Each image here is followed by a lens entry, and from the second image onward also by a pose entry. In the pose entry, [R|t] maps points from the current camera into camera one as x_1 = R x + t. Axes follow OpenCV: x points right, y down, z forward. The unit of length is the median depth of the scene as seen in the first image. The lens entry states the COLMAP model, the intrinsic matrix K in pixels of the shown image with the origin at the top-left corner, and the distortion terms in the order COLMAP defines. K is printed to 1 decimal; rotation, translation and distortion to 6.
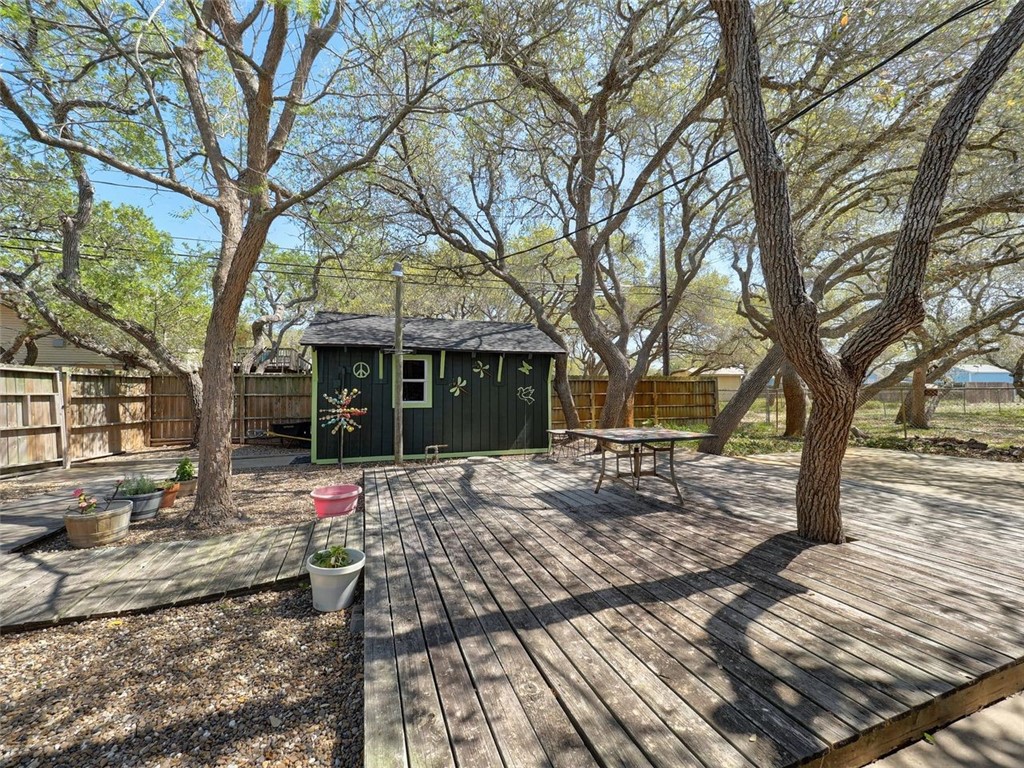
lens RADIAL K [[426.4, 0, 514.6], [0, 426.4, 385.1], [0, 0, 1]] dist [-0.003299, -0.002236]
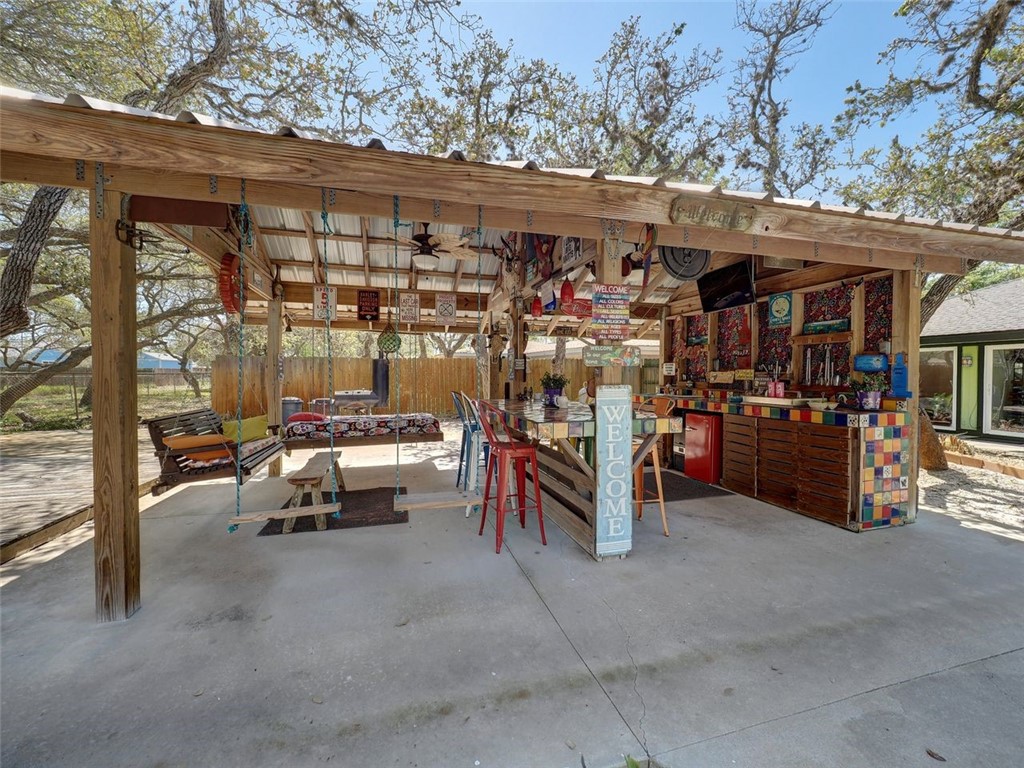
lens RADIAL K [[426.4, 0, 512.5], [0, 426.4, 379.5], [0, 0, 1]] dist [-0.003299, -0.002236]
pose [[0.072160, -0.006162, 0.997374, -0.332082], [-0.015266, 0.999857, 0.007282, -0.004493], [-0.997276, -0.015751, 0.072056, -0.725357]]
